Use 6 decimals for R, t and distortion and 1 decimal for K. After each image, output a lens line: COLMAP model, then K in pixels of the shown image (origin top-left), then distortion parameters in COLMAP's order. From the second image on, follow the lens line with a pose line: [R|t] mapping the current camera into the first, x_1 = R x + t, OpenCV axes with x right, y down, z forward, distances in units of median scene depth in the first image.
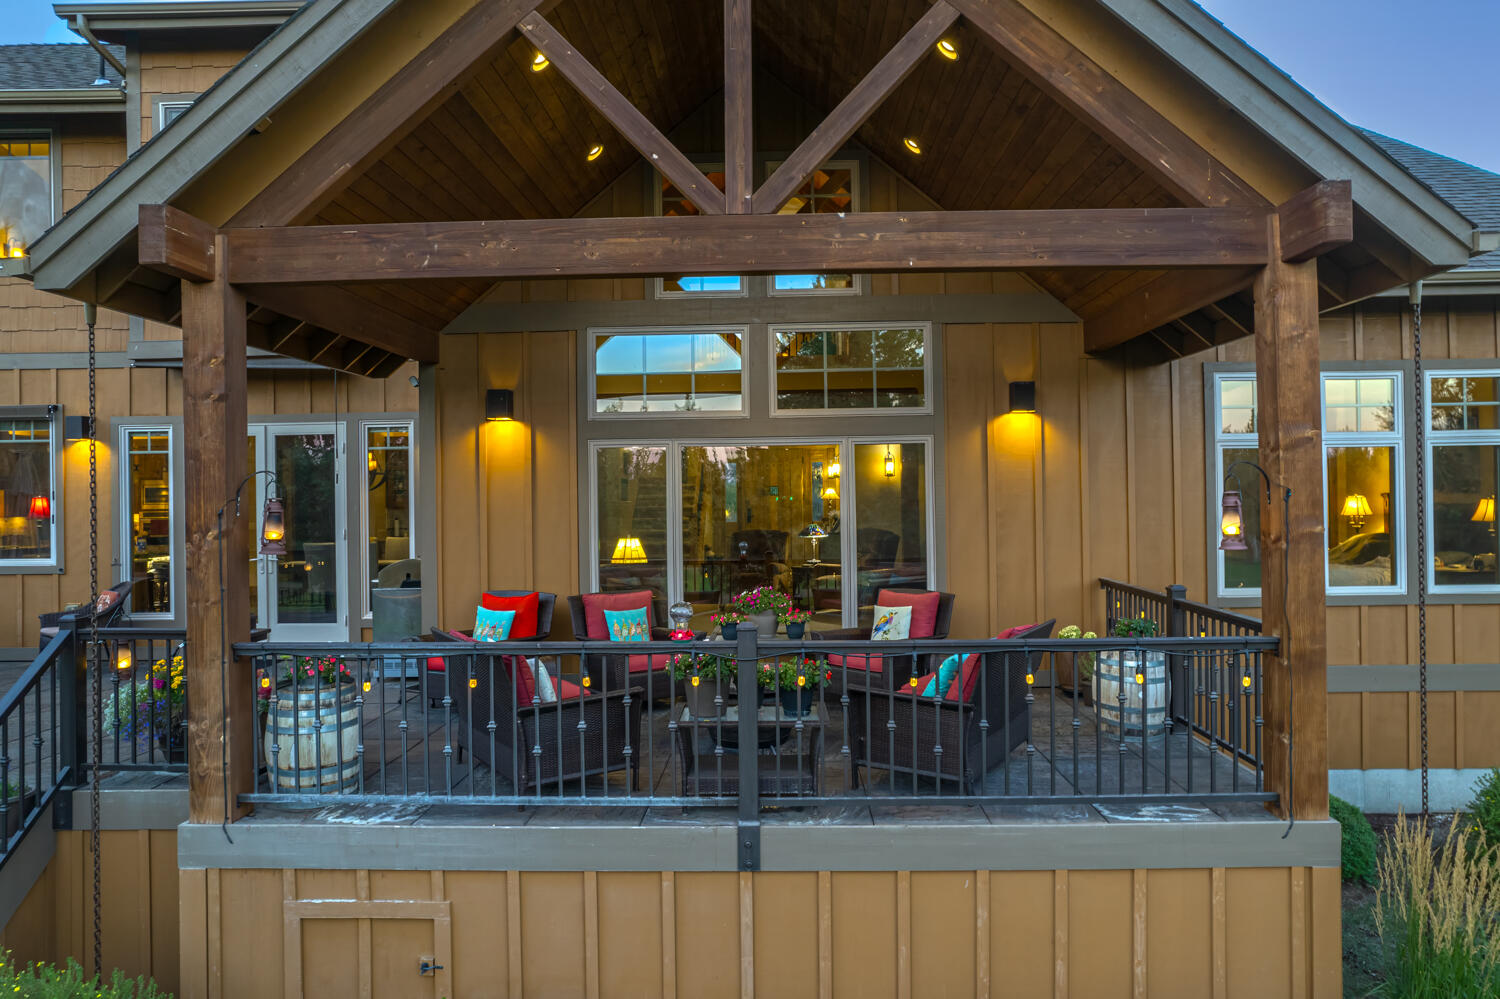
lens RADIAL K [[963.8, 0, 755.8], [0, 963.8, 497.2], [0, 0, 1]] dist [-0.075974, 0.070814]
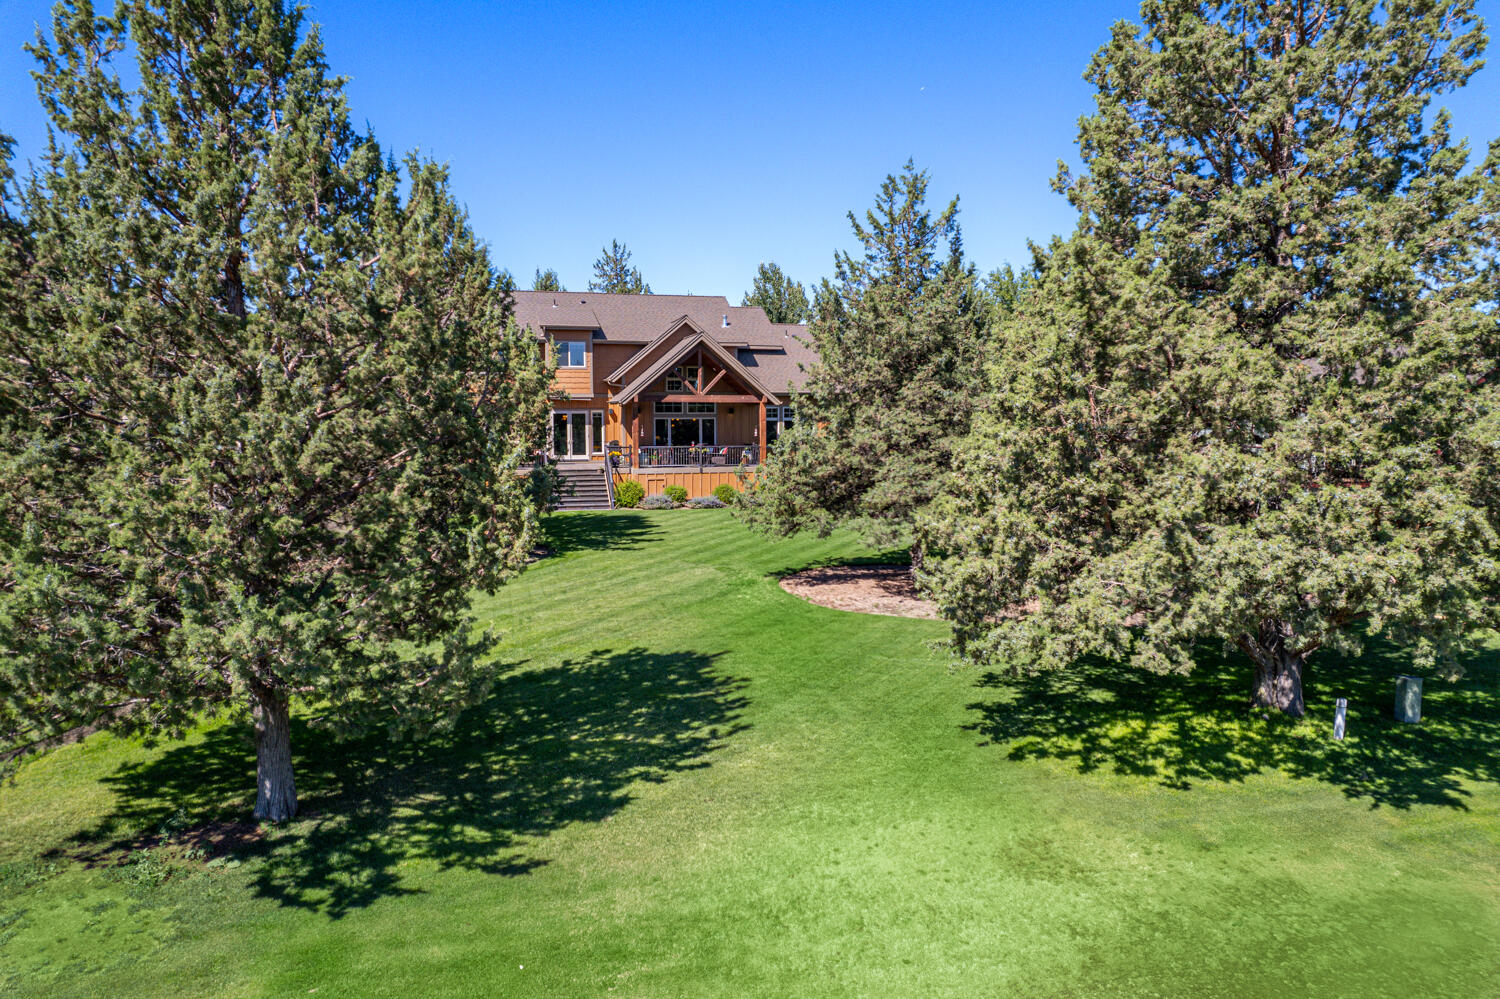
lens RADIAL K [[967.4, 0, 754.7], [0, 967.4, 505.1], [0, 0, 1]] dist [-0.065631, 0.053451]
pose [[0.953395, -0.013982, 0.301402, -1.839837], [-0.012004, 0.996377, 0.084191, -0.044376], [-0.301487, -0.083885, 0.949773, -6.259899]]
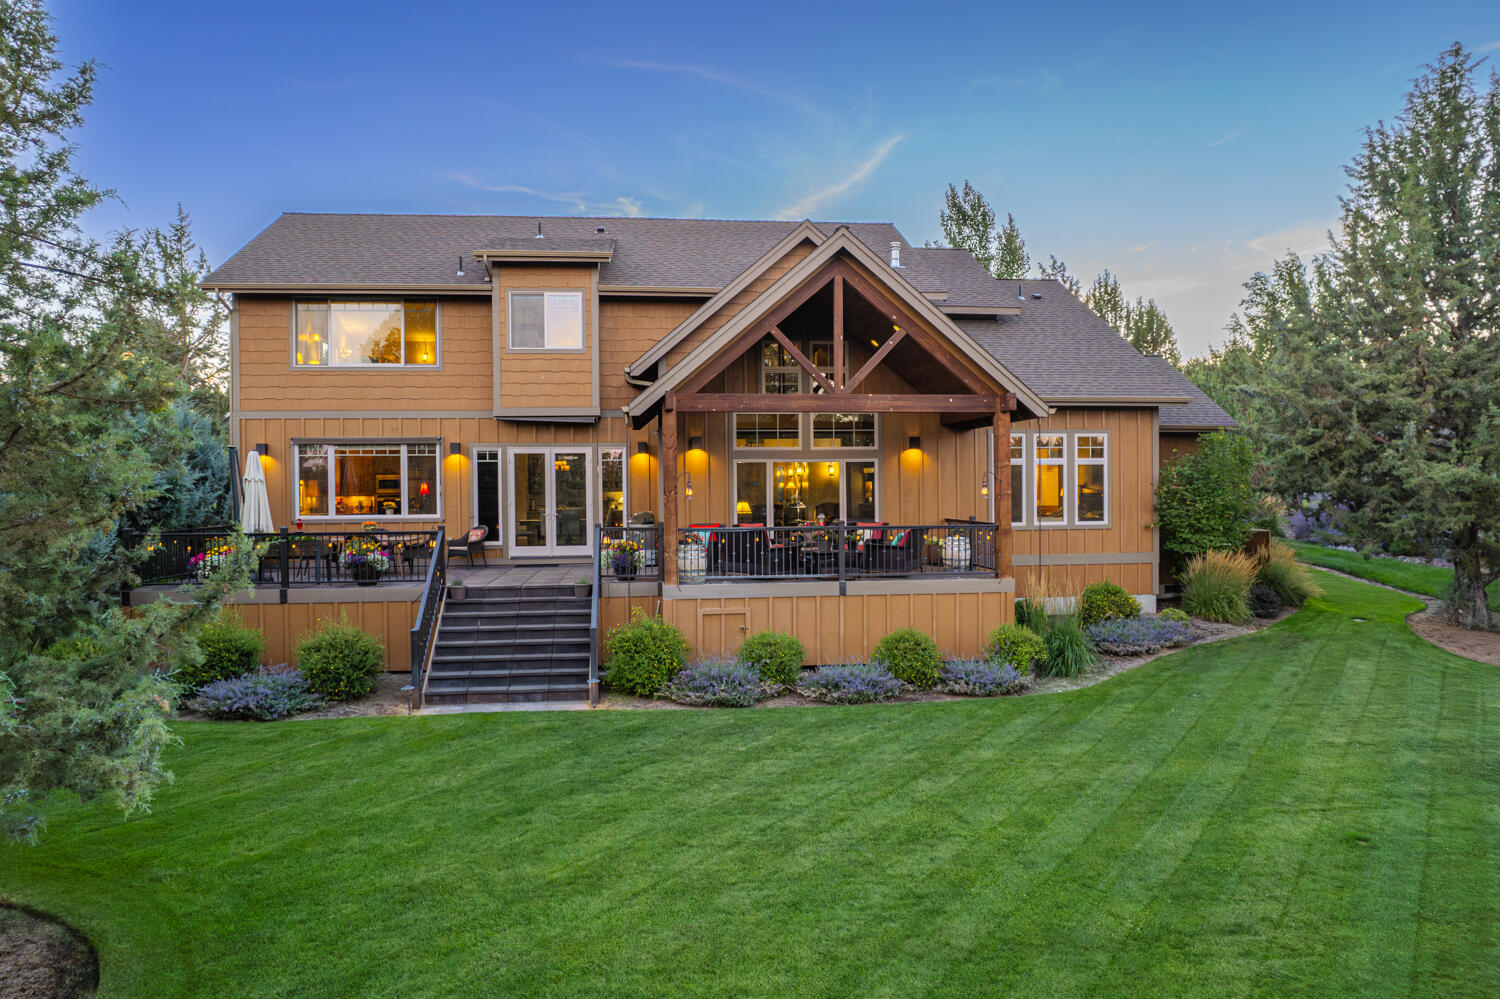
lens RADIAL K [[967.4, 0, 754.7], [0, 967.4, 505.1], [0, 0, 1]] dist [-0.065631, 0.053451]
pose [[0.988207, 0.001723, 0.153111, -0.688391], [-0.003167, 0.999953, 0.009192, 0.042821], [-0.153088, -0.009568, 0.988166, -1.876883]]
